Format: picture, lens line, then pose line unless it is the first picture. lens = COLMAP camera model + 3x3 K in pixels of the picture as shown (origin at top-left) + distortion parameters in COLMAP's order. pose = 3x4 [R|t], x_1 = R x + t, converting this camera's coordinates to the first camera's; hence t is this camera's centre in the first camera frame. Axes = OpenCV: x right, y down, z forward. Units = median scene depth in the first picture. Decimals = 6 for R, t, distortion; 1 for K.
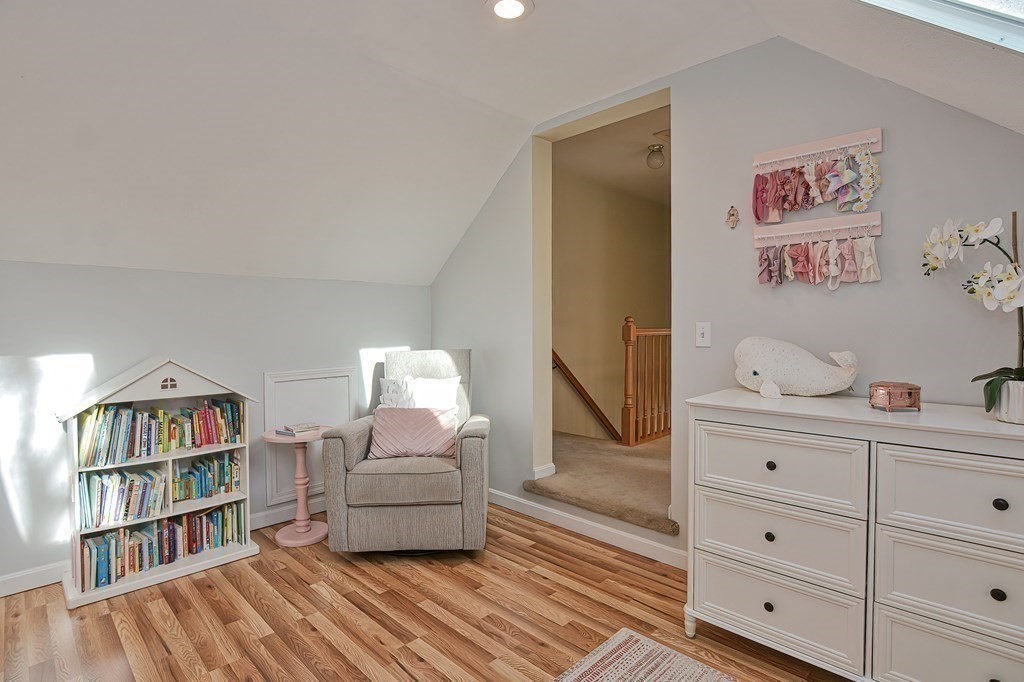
lens RADIAL K [[507.9, 0, 510.4], [0, 507.9, 337.8], [0, 0, 1]] dist [-0.032807, 0.011992]
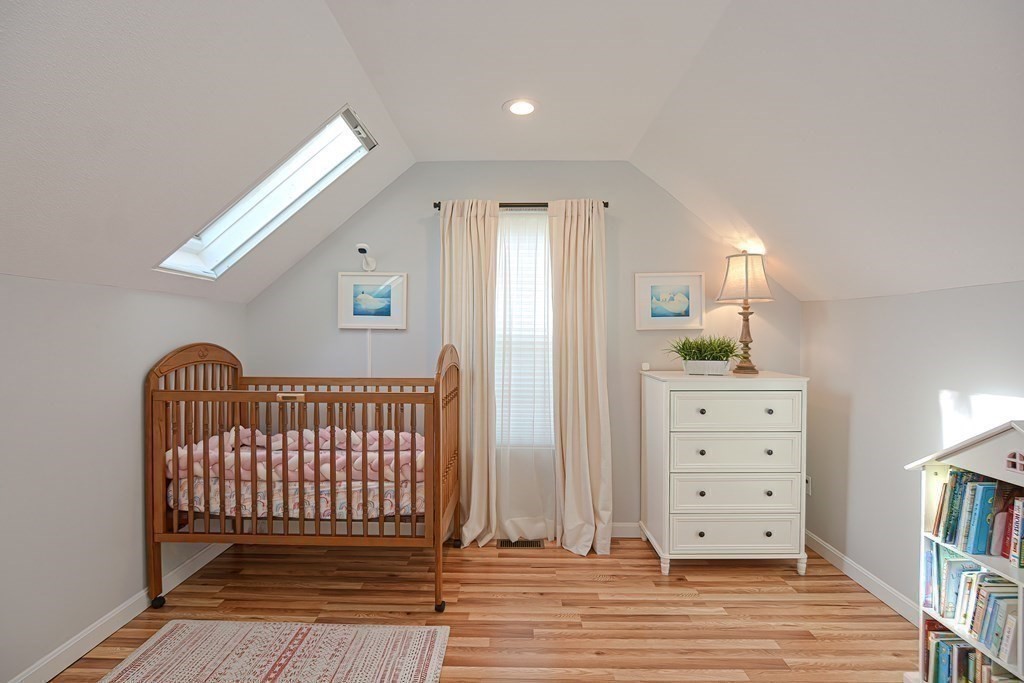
lens RADIAL K [[507.9, 0, 510.4], [0, 507.9, 338.3], [0, 0, 1]] dist [-0.032807, 0.011992]
pose [[-0.721248, 0.009571, -0.692611, 0.184366], [-0.015395, 0.999436, 0.029842, -0.066687], [0.692506, 0.032186, -0.720693, 0.962661]]
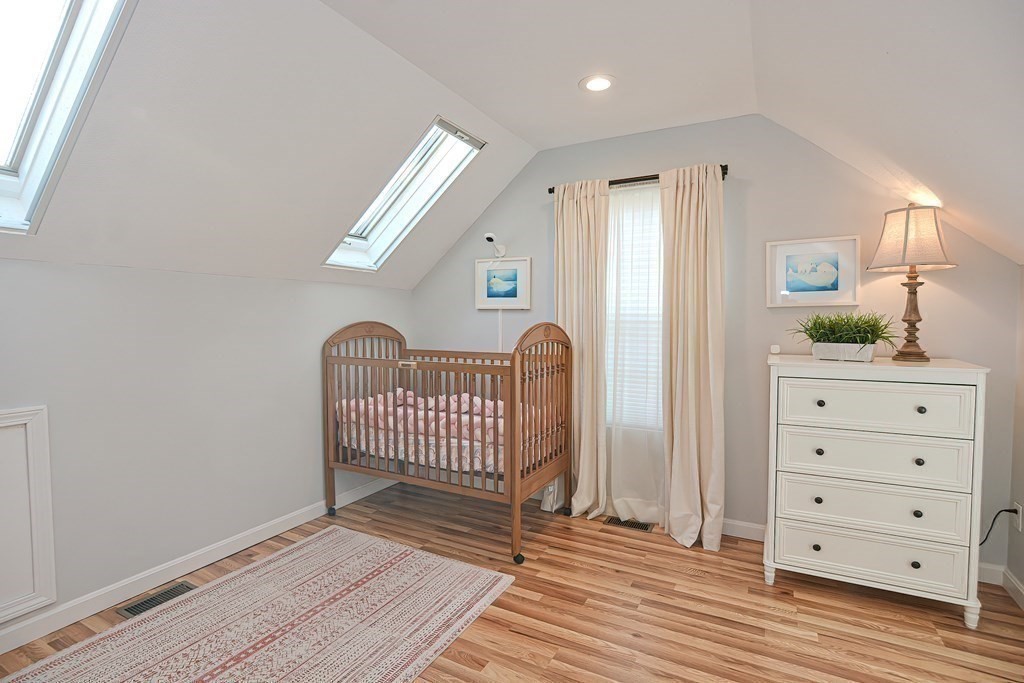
lens RADIAL K [[507.9, 0, 510.4], [0, 507.9, 338.3], [0, 0, 1]] dist [-0.032807, 0.011992]
pose [[-0.961629, 0.018154, -0.273751, -0.077408], [-0.000136, 0.997777, 0.066648, -0.060286], [0.274352, 0.064128, -0.959489, 1.177168]]
